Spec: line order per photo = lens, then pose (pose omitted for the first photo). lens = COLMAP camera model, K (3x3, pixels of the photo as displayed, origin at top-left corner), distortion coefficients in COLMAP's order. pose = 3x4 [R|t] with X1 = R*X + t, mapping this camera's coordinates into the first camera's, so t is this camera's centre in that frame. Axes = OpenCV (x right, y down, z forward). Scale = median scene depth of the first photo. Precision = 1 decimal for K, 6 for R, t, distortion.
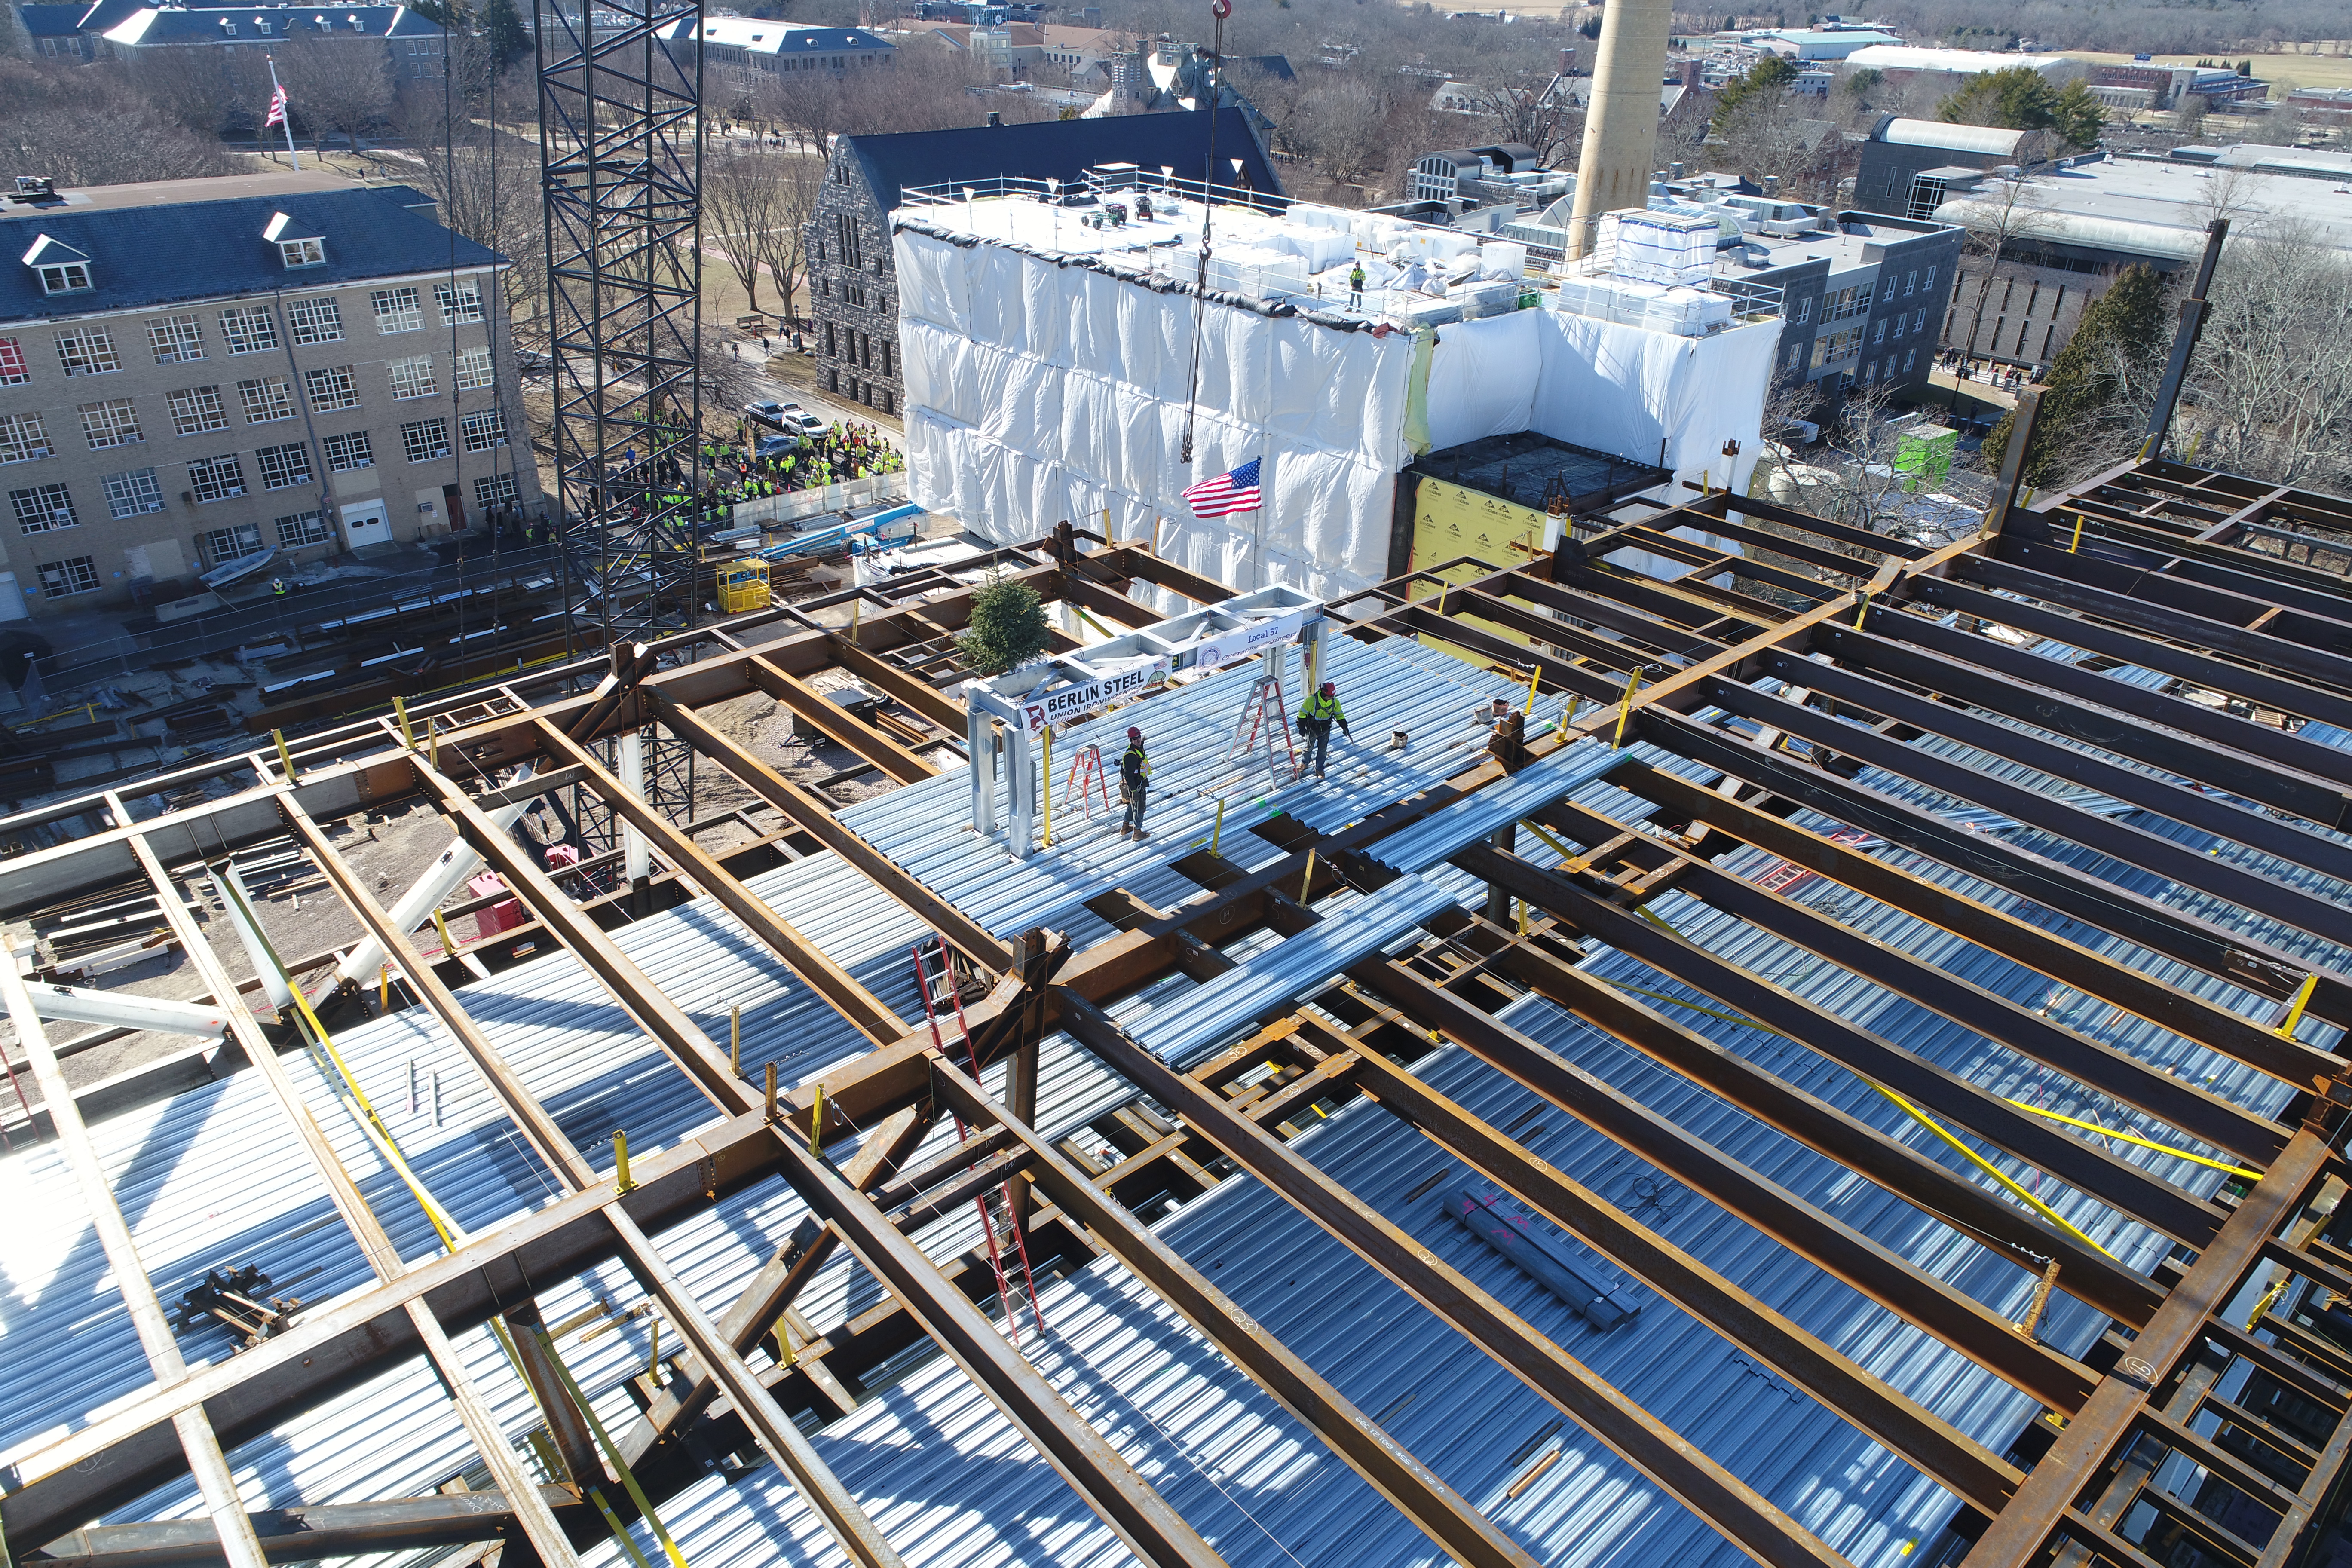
lens RADIAL K [[1610.1, 0, 1176.0], [0, 1610.1, 784.0], [0, 0, 1]] dist [0.012717, -0.000963]
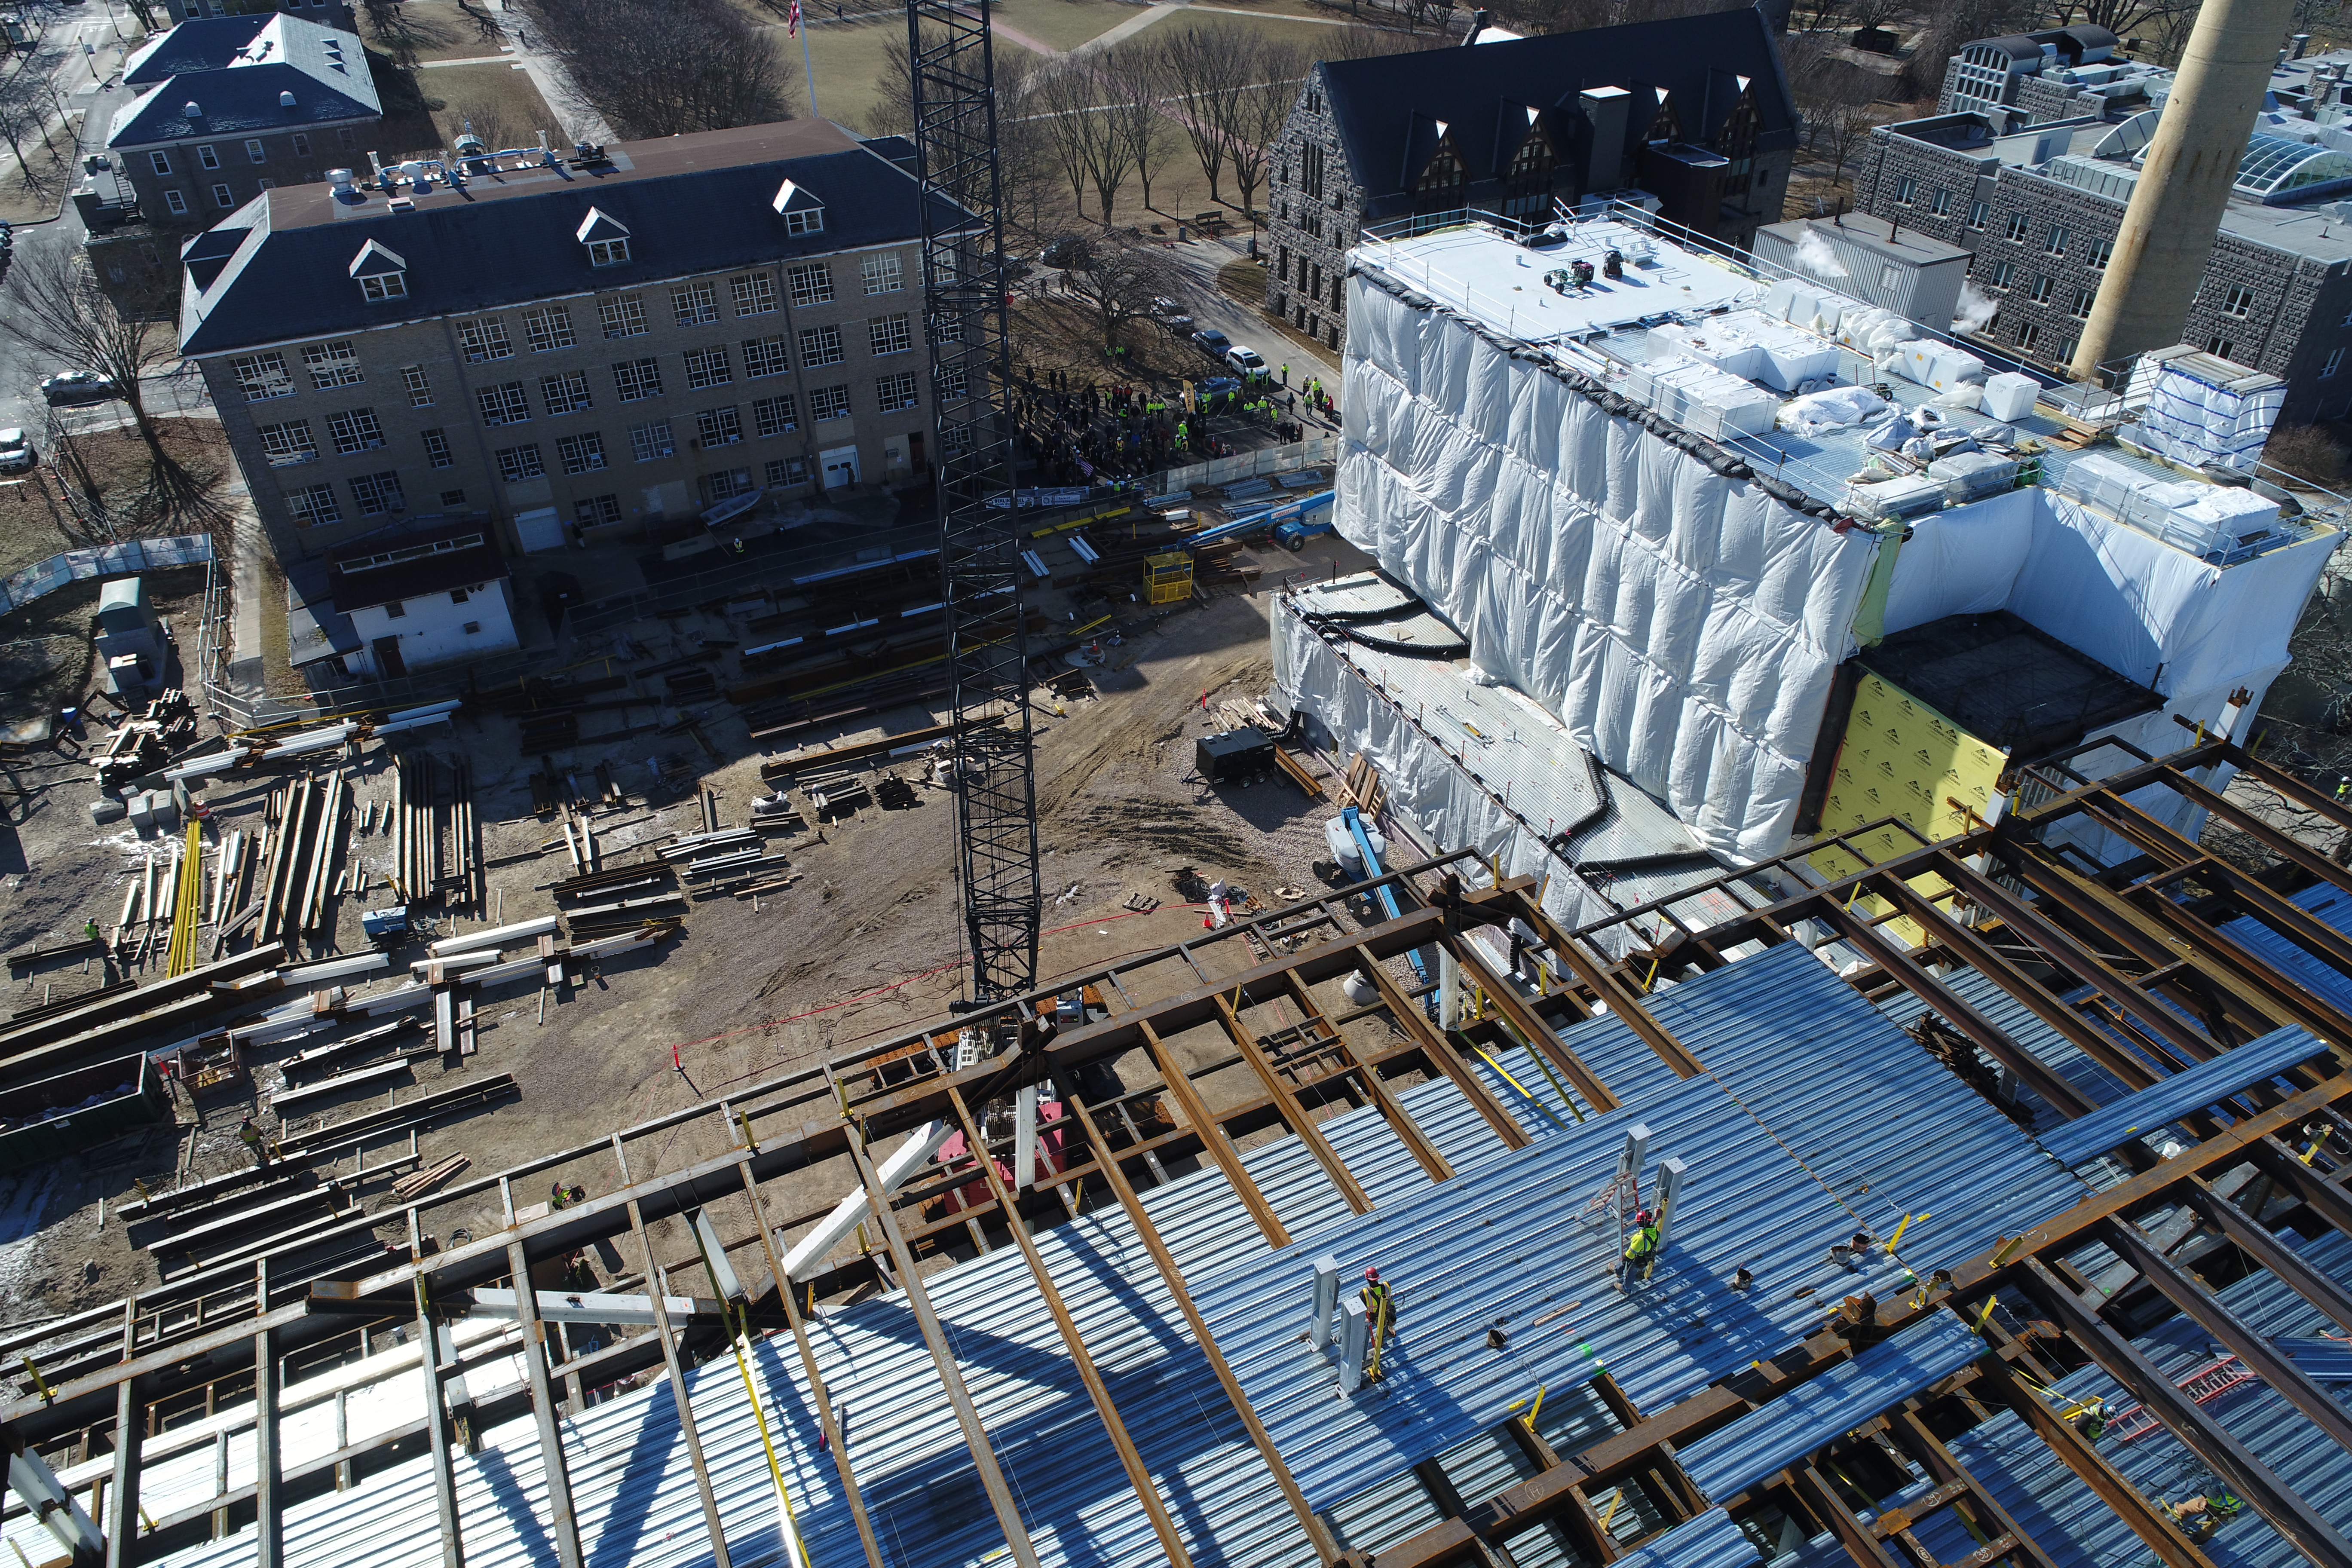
lens RADIAL K [[1610.1, 0, 1176.0], [0, 1610.1, 784.0], [0, 0, 1]] dist [0.012717, -0.000963]
pose [[0.962481, 0.137084, -0.234176, -0.003448], [-0.104289, 0.983600, 0.147154, -0.158205], [0.250508, -0.117211, 0.960993, -0.006935]]
